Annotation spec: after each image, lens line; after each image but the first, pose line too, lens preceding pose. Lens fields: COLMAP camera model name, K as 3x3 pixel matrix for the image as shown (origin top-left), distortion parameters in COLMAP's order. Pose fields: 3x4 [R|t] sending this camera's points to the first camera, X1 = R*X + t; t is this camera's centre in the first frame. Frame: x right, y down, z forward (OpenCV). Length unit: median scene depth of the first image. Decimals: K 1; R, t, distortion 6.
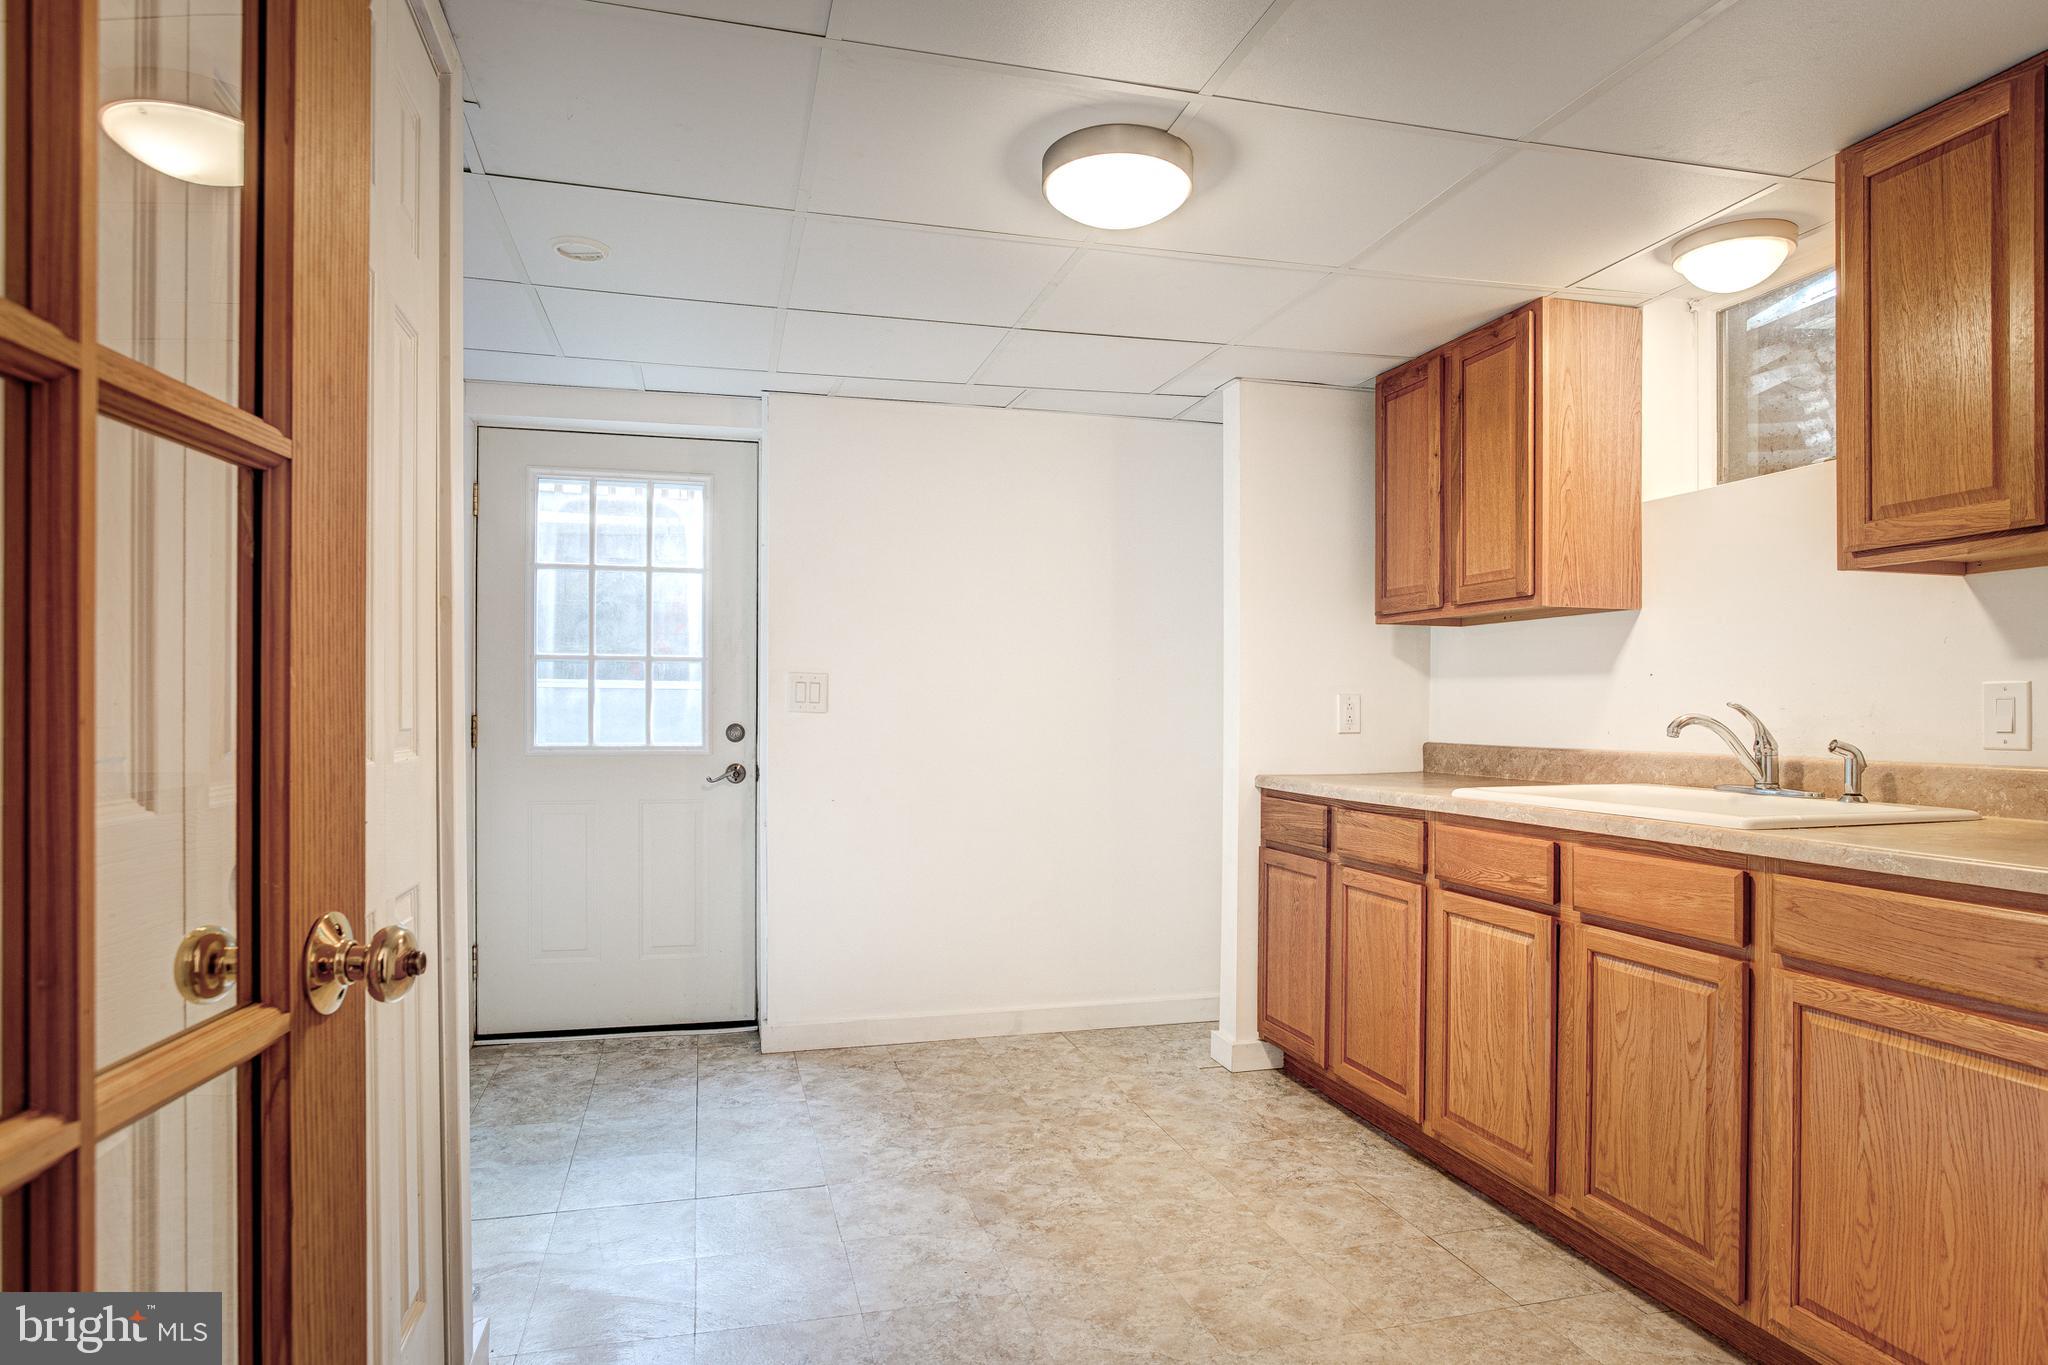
lens RADIAL K [[1119.9, 0, 1020.0], [0, 1119.9, 698.3], [0, 0, 1]] dist [0.000236, 0.001855]
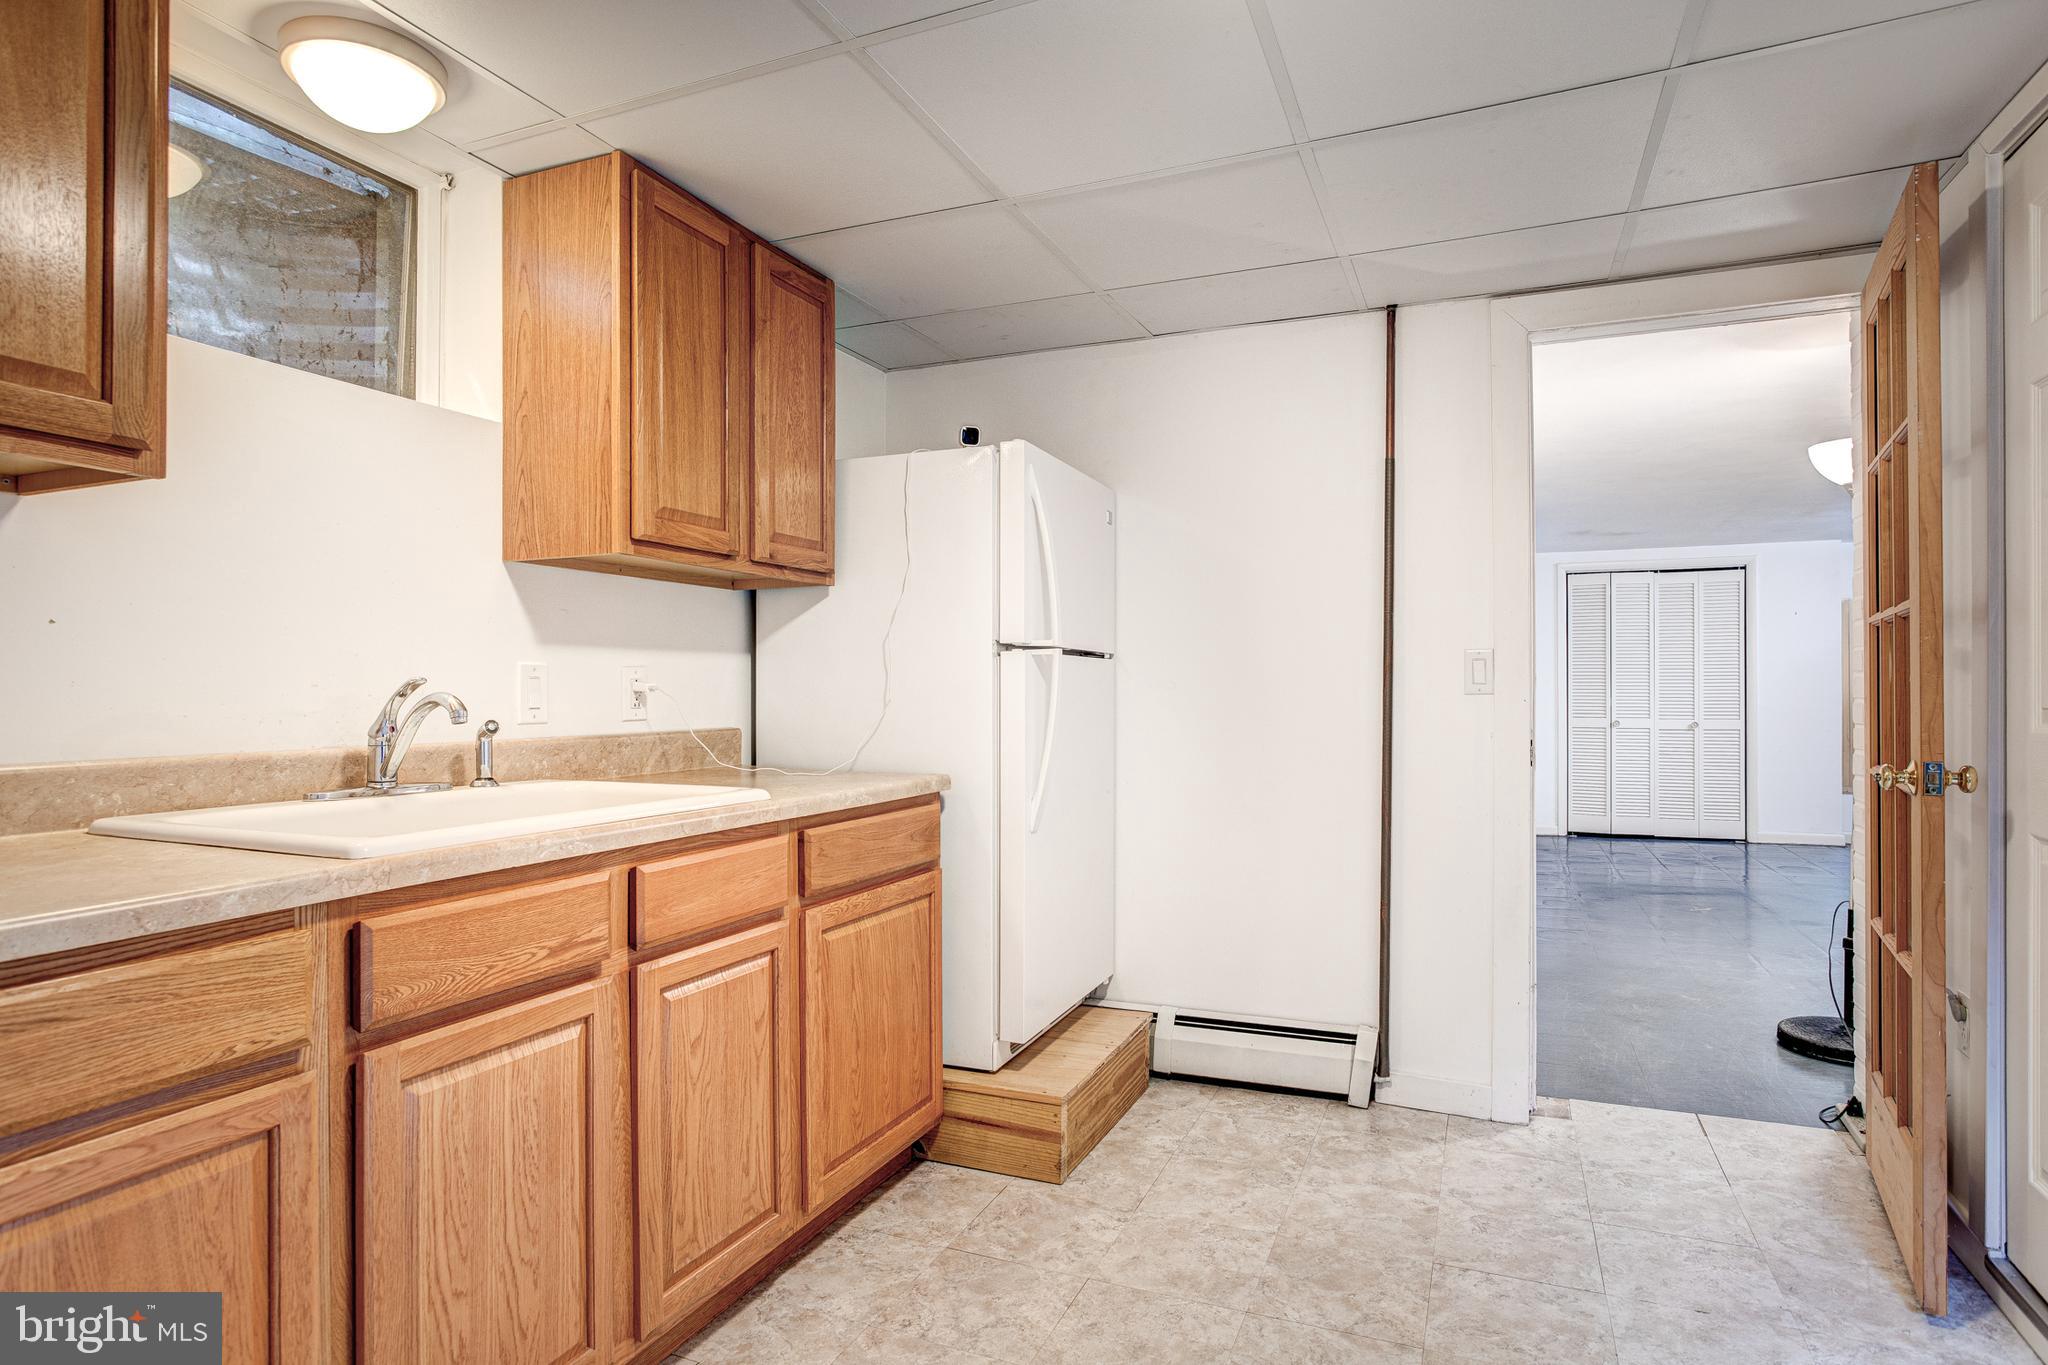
lens RADIAL K [[1119.9, 0, 1021.3], [0, 1119.9, 693.4], [0, 0, 1]] dist [0.000236, 0.001855]
pose [[-0.784862, -0.004440, 0.619655, -0.191465], [-0.012128, 0.999893, -0.008197, 0.018118], [-0.619552, -0.013949, -0.784831, 1.514216]]
